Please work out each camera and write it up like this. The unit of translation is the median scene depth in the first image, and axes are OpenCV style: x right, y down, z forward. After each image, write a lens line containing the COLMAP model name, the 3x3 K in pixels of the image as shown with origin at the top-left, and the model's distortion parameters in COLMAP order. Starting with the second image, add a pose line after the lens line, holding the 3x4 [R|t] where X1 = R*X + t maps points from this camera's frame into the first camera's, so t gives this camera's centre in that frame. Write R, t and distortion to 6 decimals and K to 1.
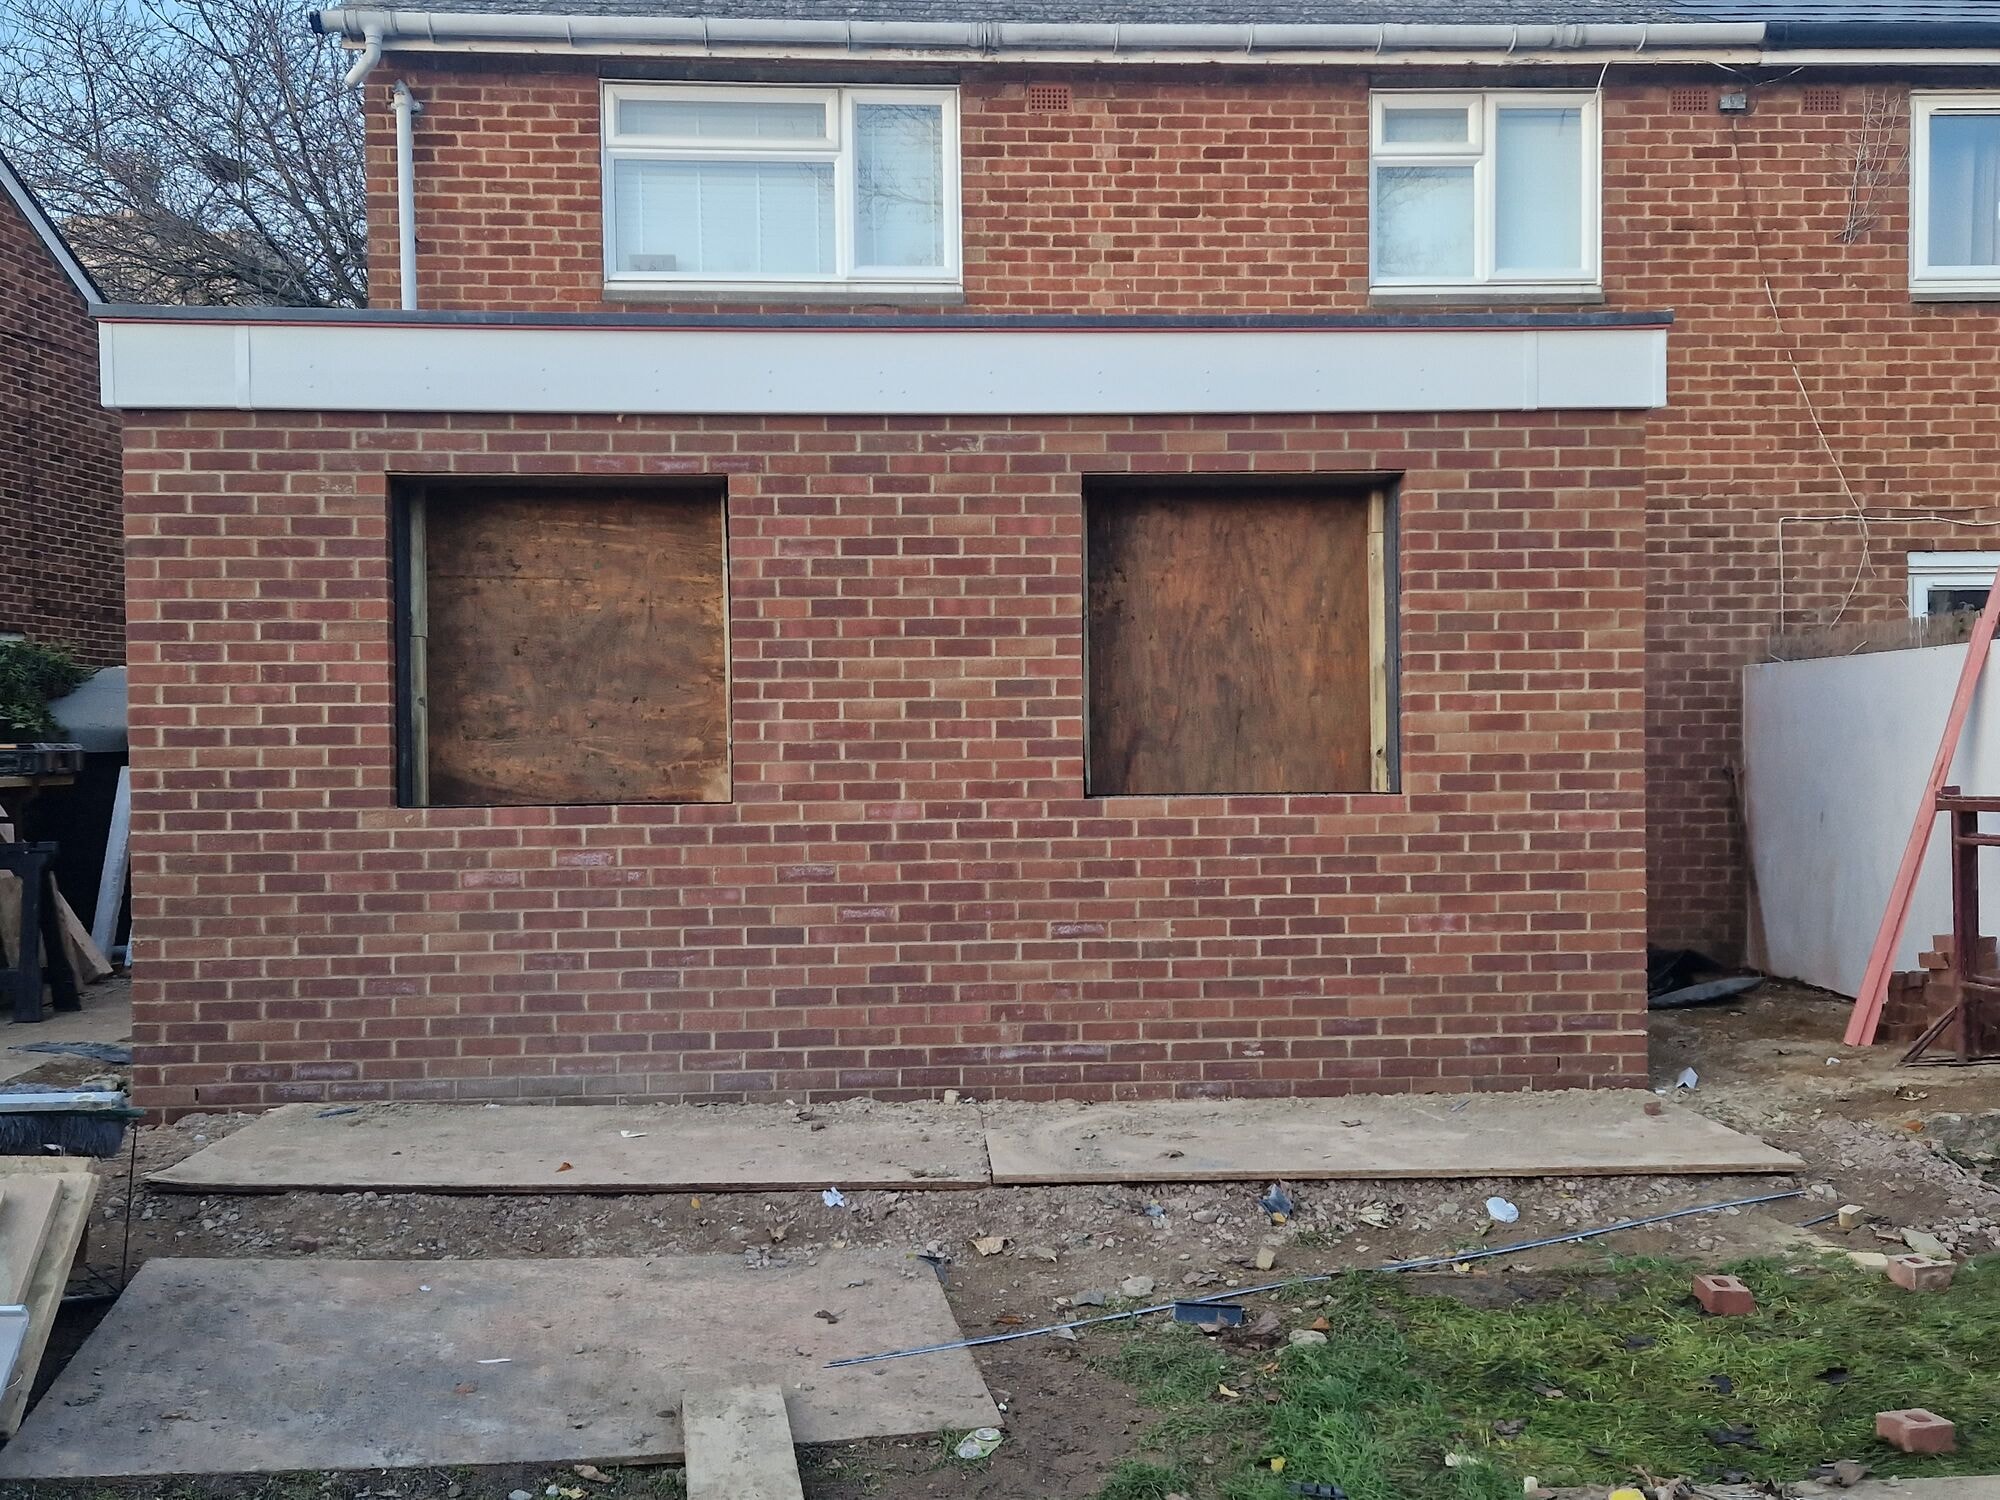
lens RADIAL K [[1869.1, 0, 1000.0], [0, 1869.1, 750.0], [0, 0, 1]] dist [0.110379, -0.122884]
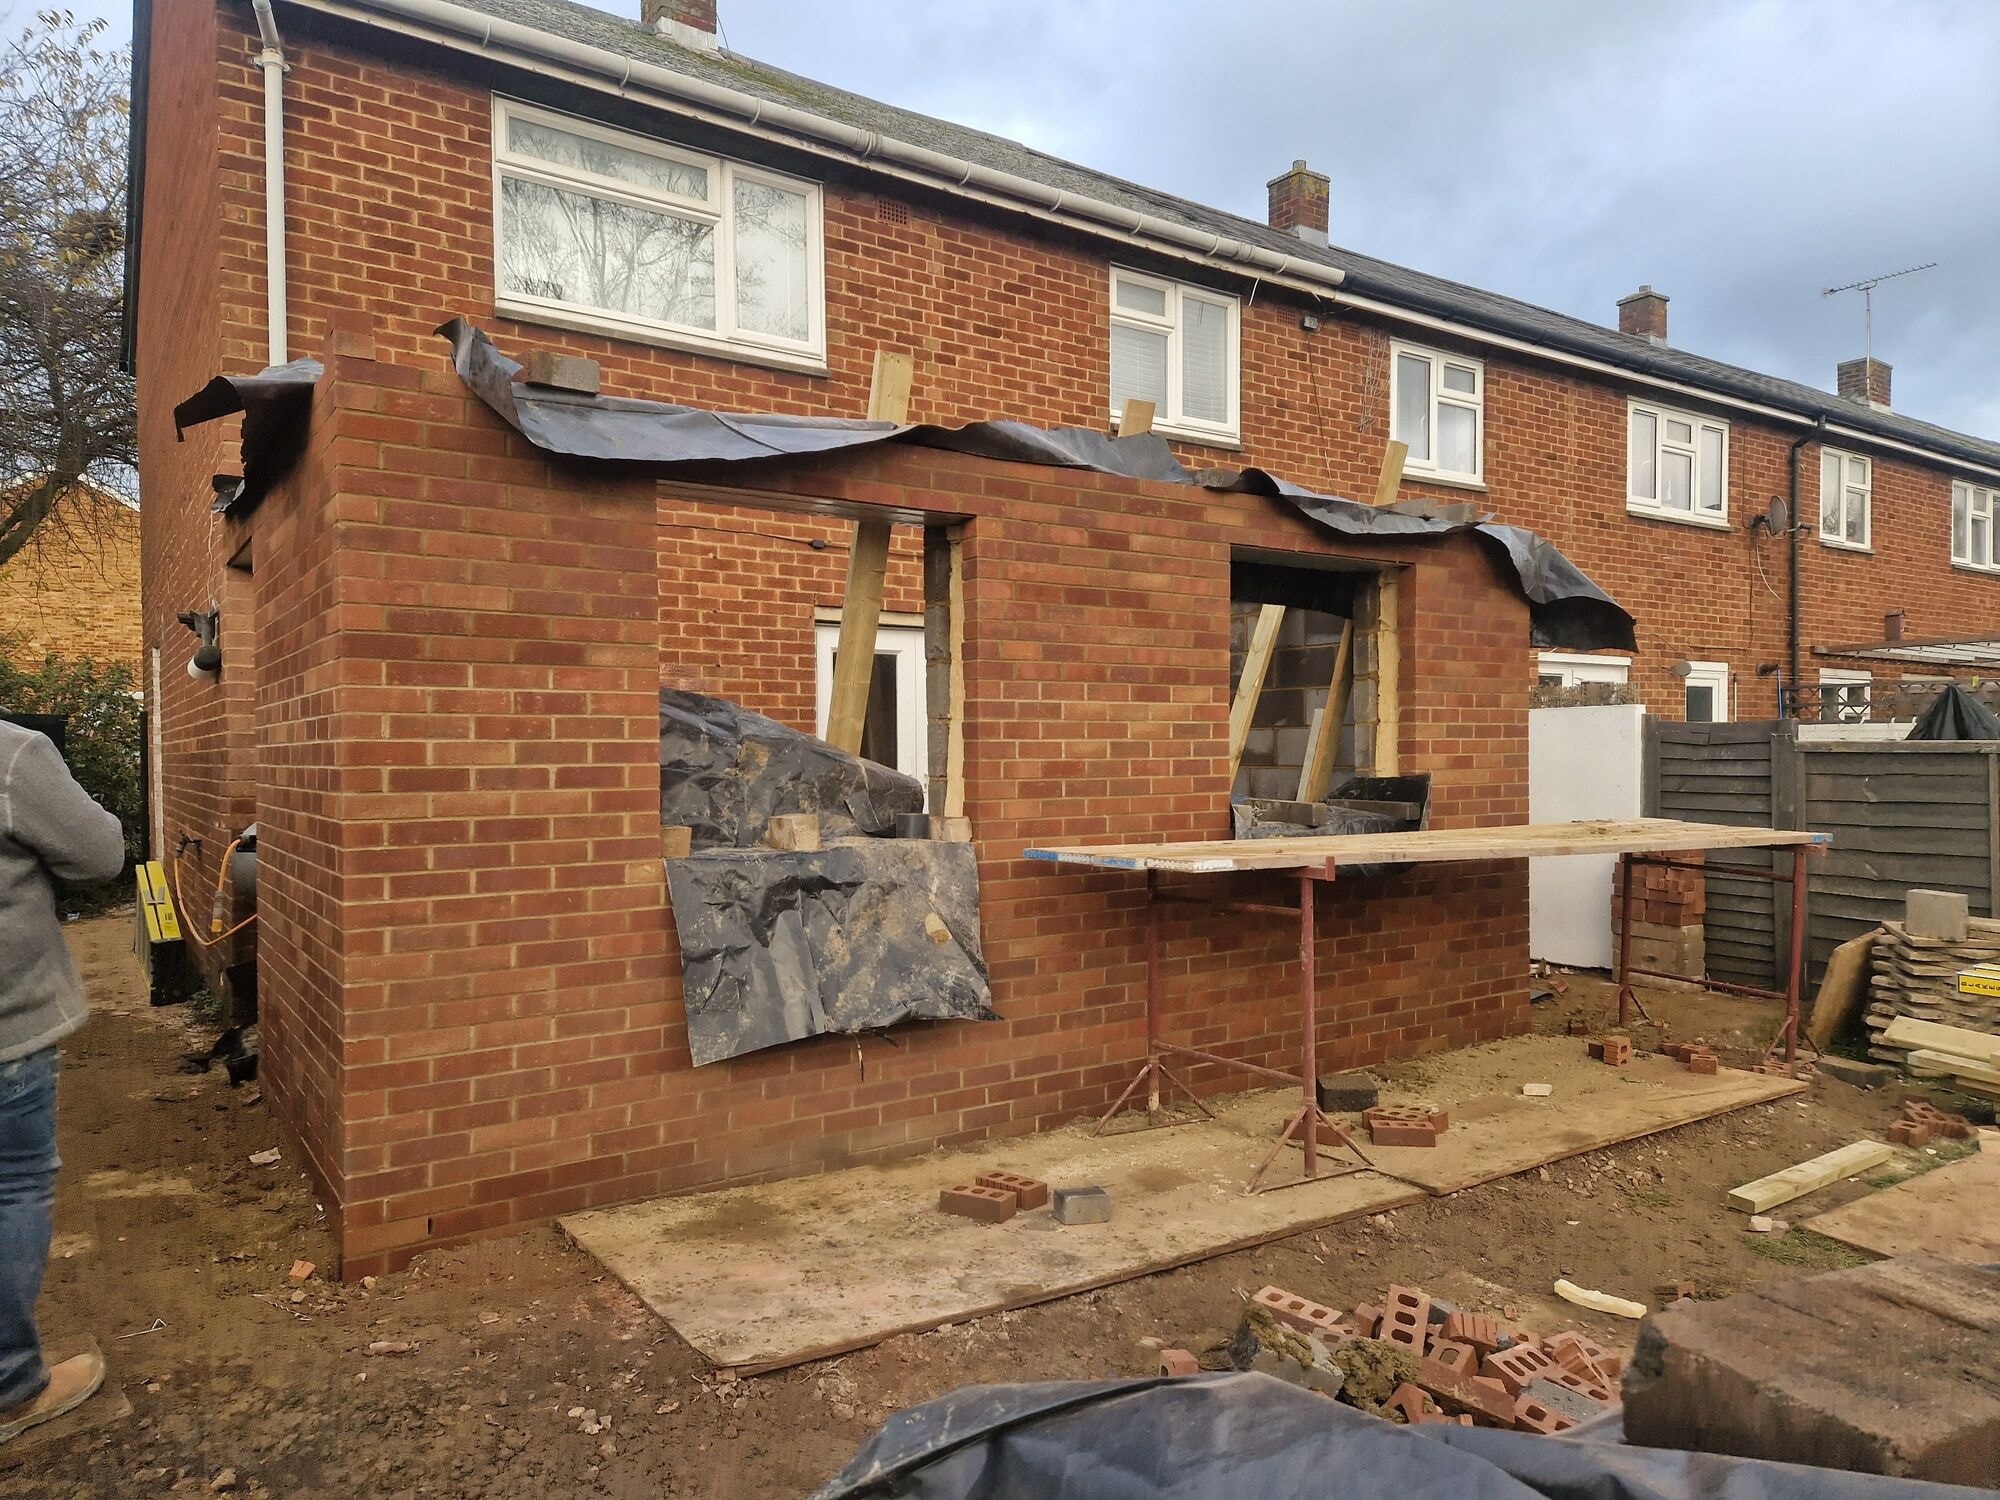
lens RADIAL K [[1338.0, 0, 997.8], [0, 1338.0, 759.8], [0, 0, 1]] dist [0.091677, -0.085994]
pose [[0.847802, 0.002641, 0.530306, -0.358296], [-0.003191, 0.999995, 0.000121, -0.010953], [-0.530303, -0.001794, 0.847806, 0.264762]]
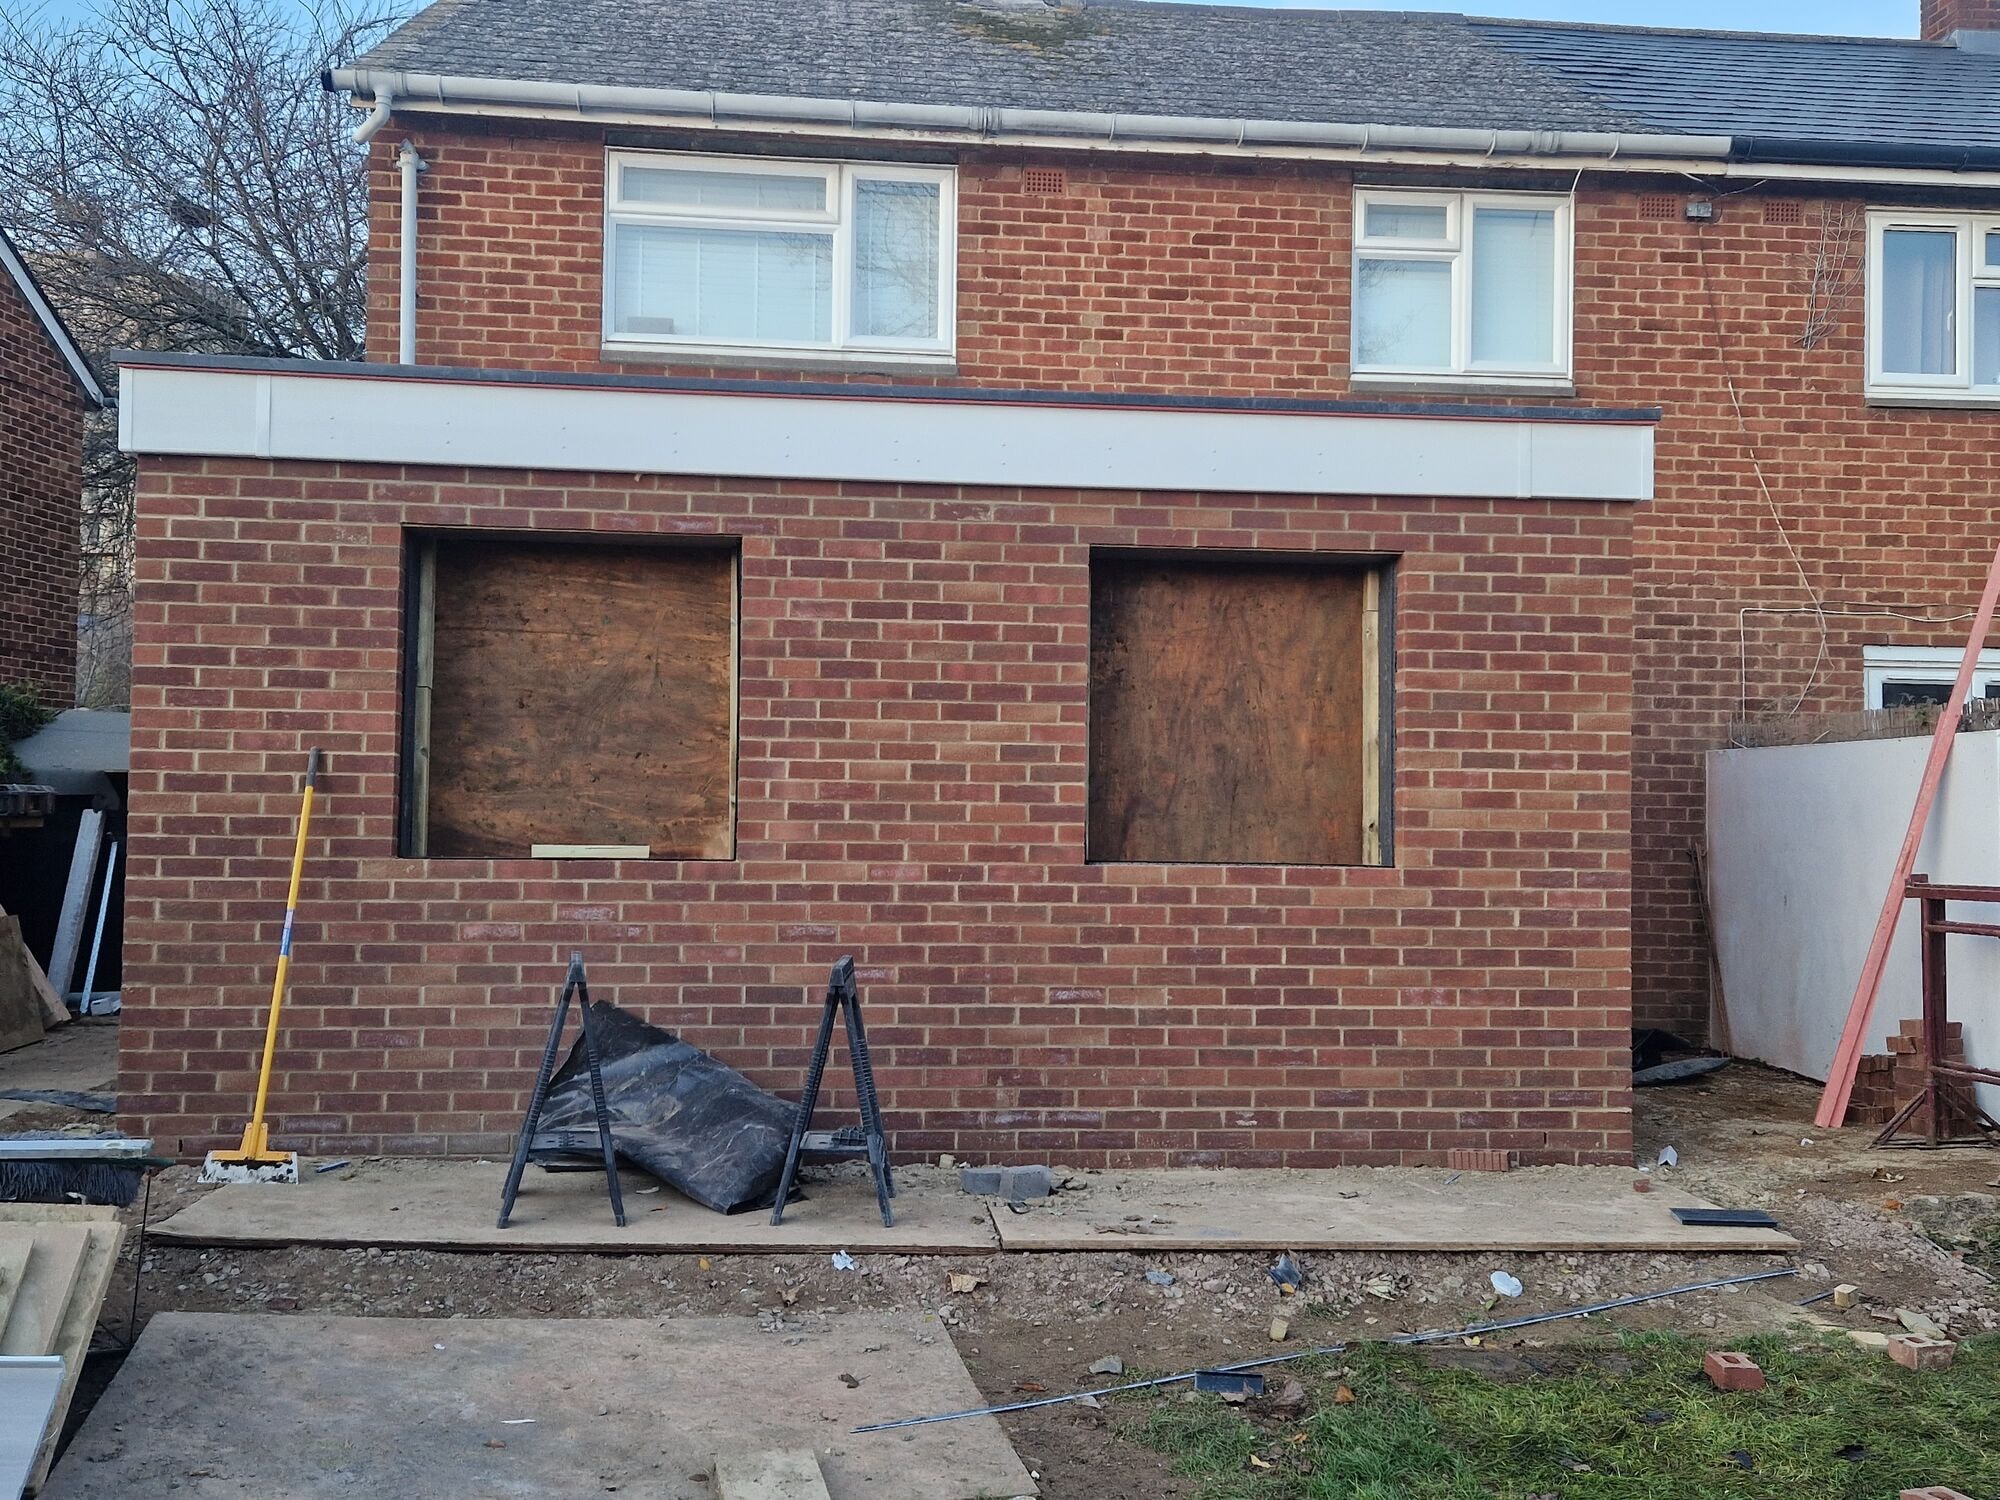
lens RADIAL K [[1869.7, 0, 1003.3], [0, 1869.7, 723.0], [0, 0, 1]] dist [0.101389, -0.103716]
pose [[0.998899, 0.026872, 0.038458, -0.027889], [-0.024966, 0.998476, -0.049218, 0.000313], [-0.039722, 0.048204, 0.998047, -0.007347]]
